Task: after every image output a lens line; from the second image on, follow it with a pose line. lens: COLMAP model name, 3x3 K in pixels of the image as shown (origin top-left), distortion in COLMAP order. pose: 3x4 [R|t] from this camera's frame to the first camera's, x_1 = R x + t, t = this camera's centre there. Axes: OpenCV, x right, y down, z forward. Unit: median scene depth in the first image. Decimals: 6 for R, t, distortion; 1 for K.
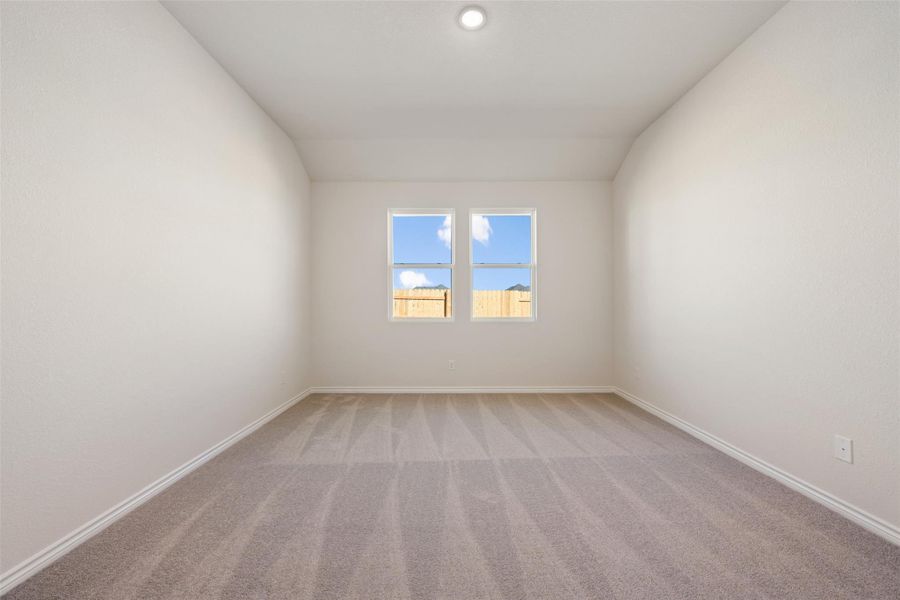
lens RADIAL K [[351.4, 0, 448.5], [0, 351.4, 311.2], [0, 0, 1]] dist [-0.001017, -0.000142]
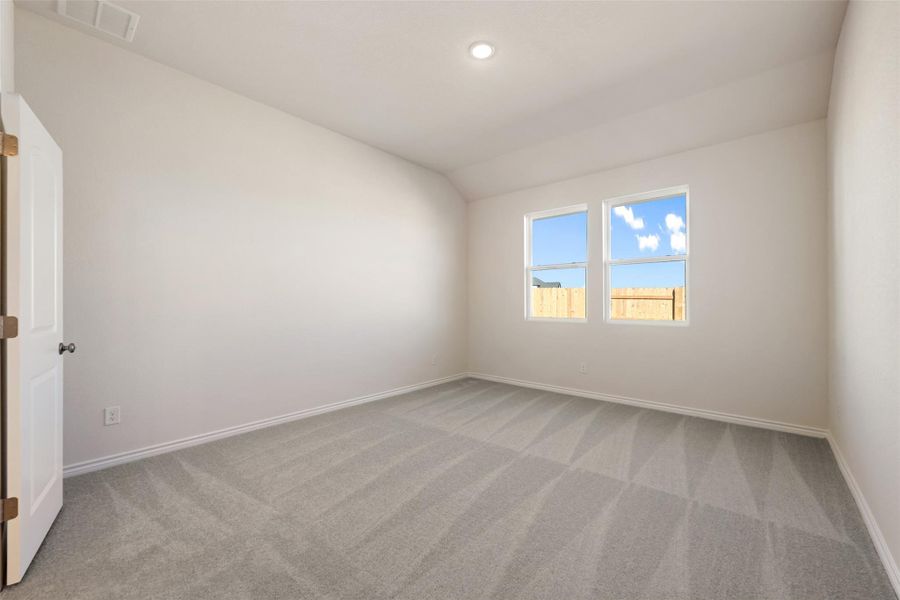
lens RADIAL K [[358.7, 0, 448.4], [0, 358.7, 301.9], [0, 0, 1]] dist [0.000263, -0.000285]
pose [[0.749462, -0.000897, -0.662047, 0.371662], [-0.017003, 0.999643, -0.020603, 0.002871], [0.661829, 0.026698, 0.749179, 0.029478]]
